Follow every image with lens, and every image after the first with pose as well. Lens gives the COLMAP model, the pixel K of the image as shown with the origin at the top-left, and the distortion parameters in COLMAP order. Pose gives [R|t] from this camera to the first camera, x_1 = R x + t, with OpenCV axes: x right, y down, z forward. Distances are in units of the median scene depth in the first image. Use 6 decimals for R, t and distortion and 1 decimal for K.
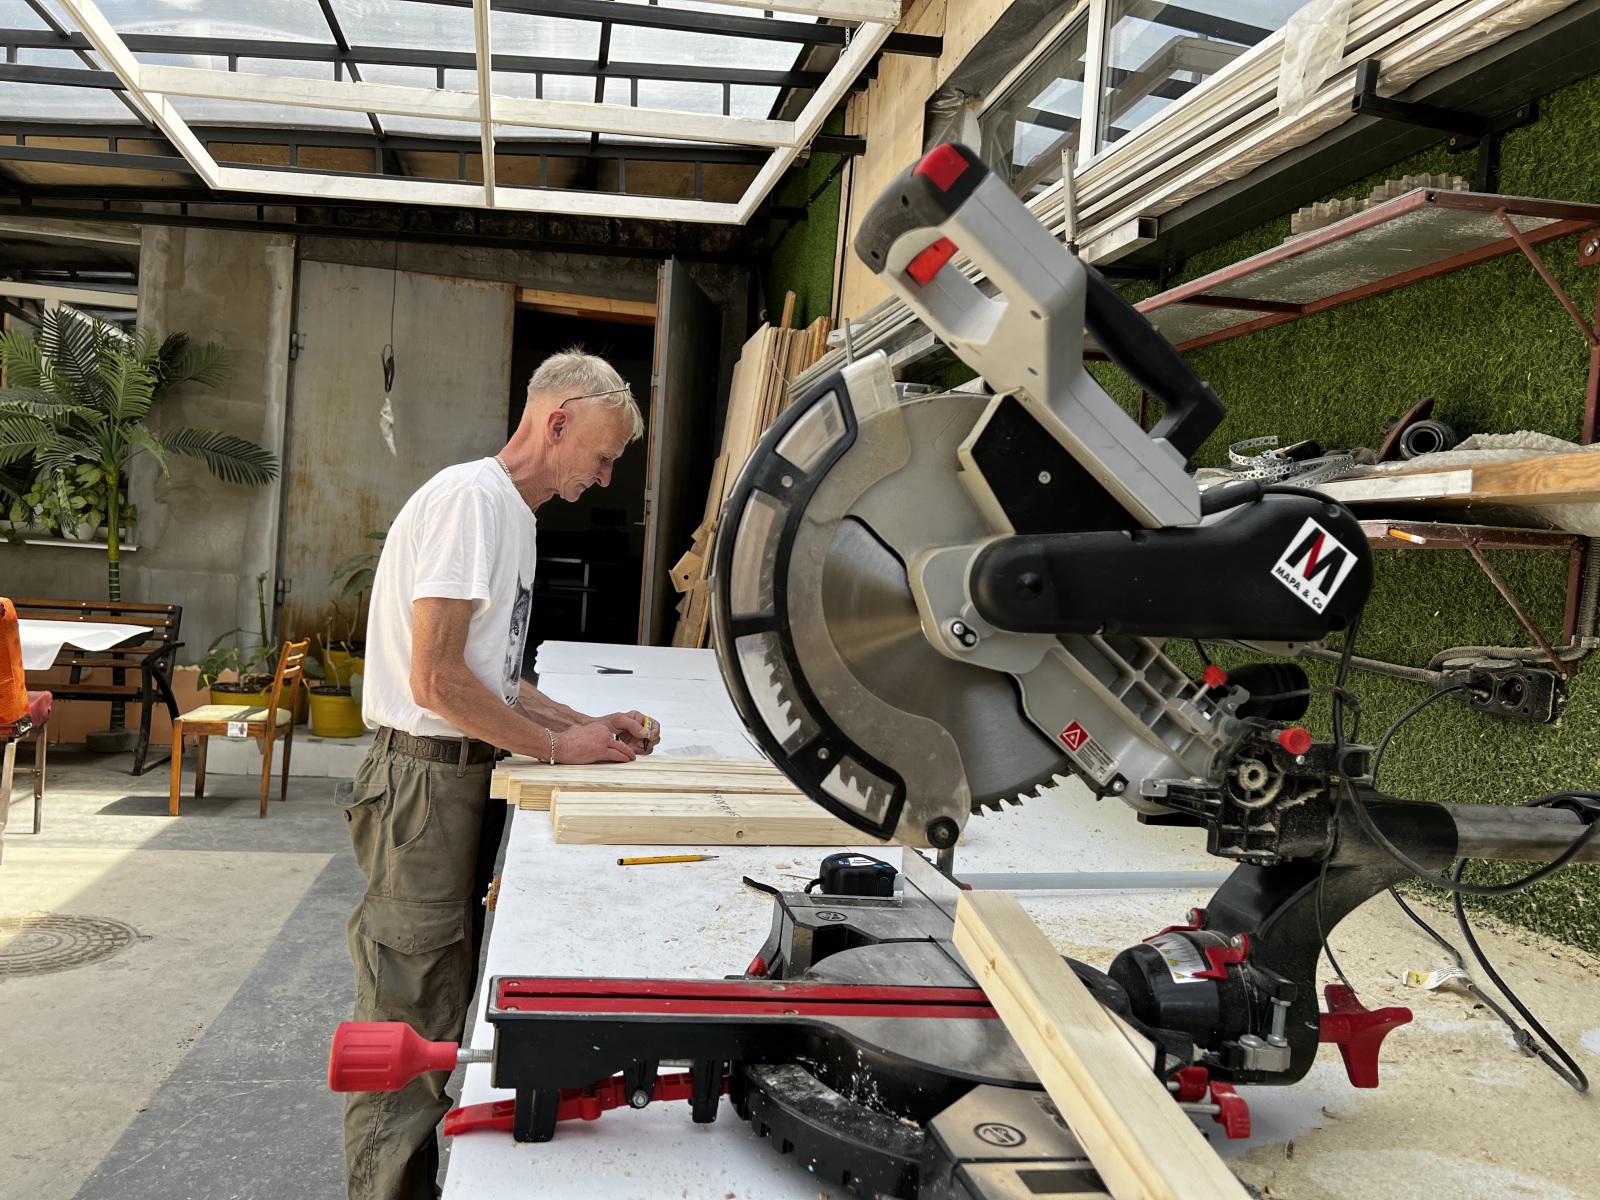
lens RADIAL K [[1199.0, 0, 800.6], [0, 1199.0, 584.8], [0, 0, 1]] dist [0.057637, -0.041693]
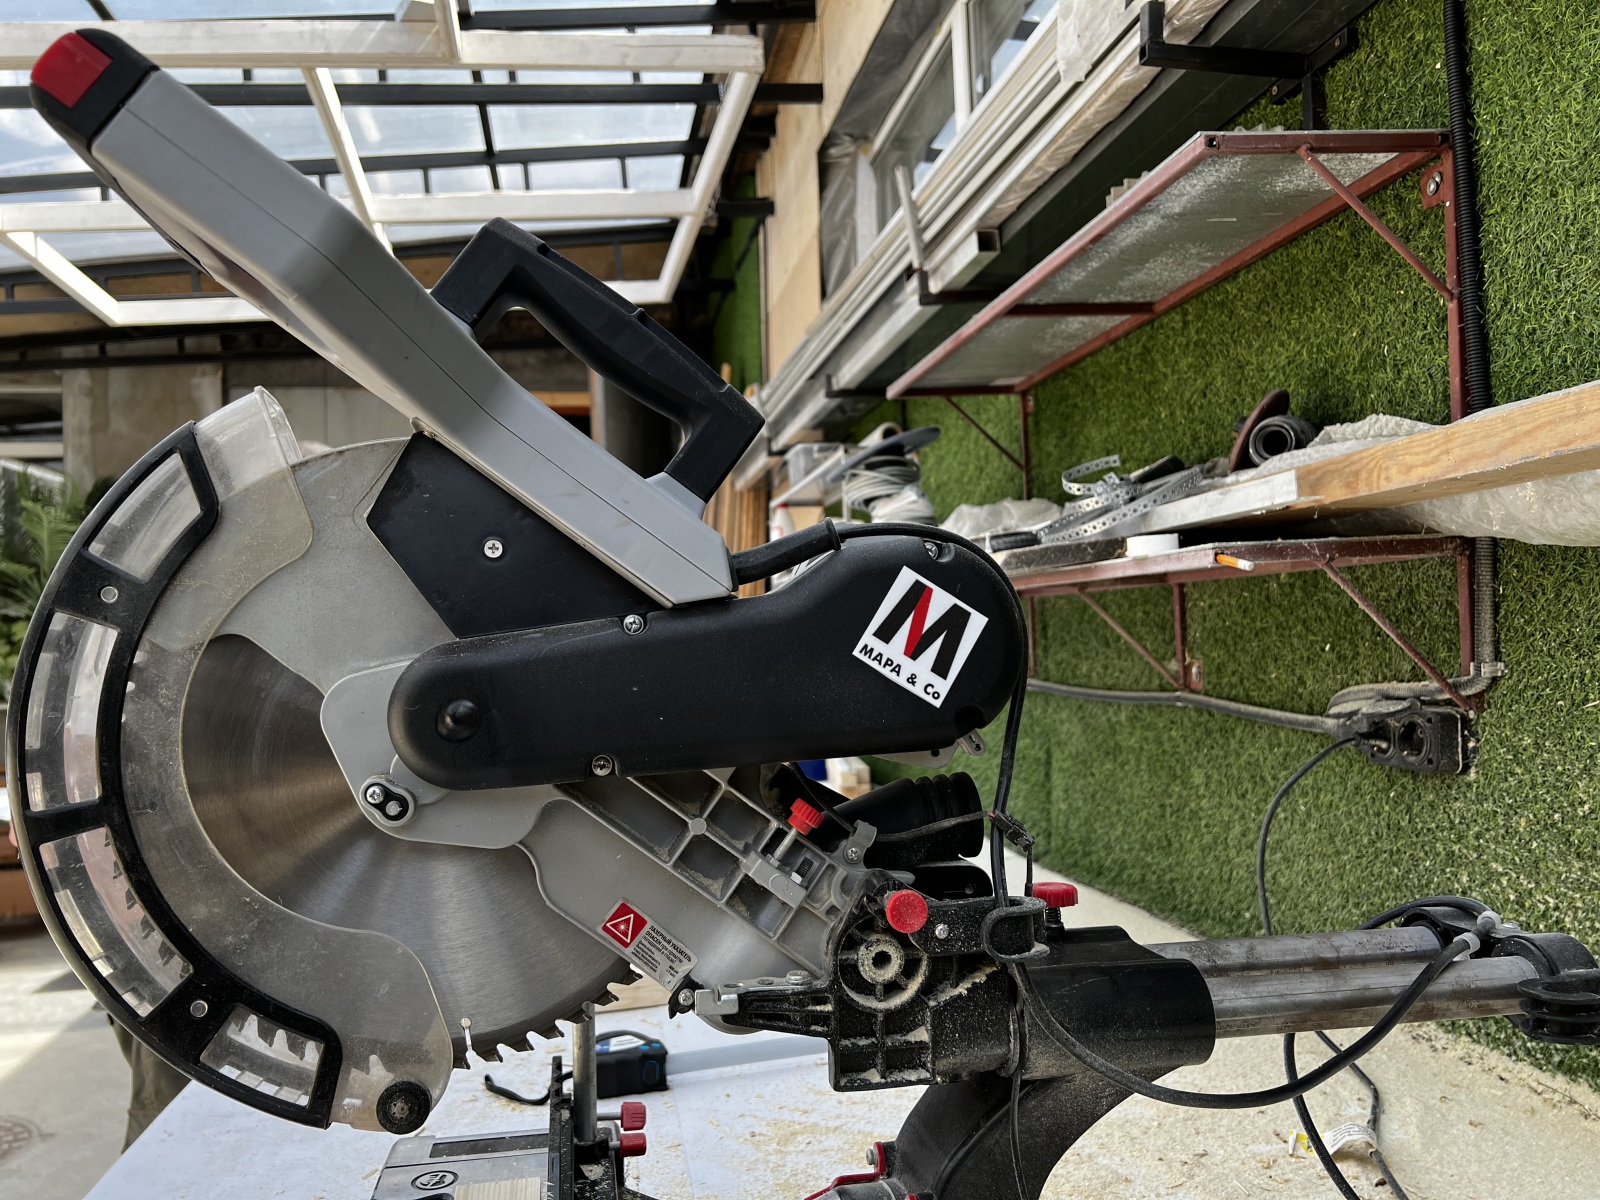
lens RADIAL K [[1199.0, 0, 815.8], [0, 1199.0, 593.8], [0, 0, 1]] dist [0.057637, -0.041693]
pose [[0.994093, -0.107812, -0.012512, 0.211125], [0.106991, 0.992792, -0.054007, -0.005467], [0.018245, 0.052349, 0.998462, 0.188789]]
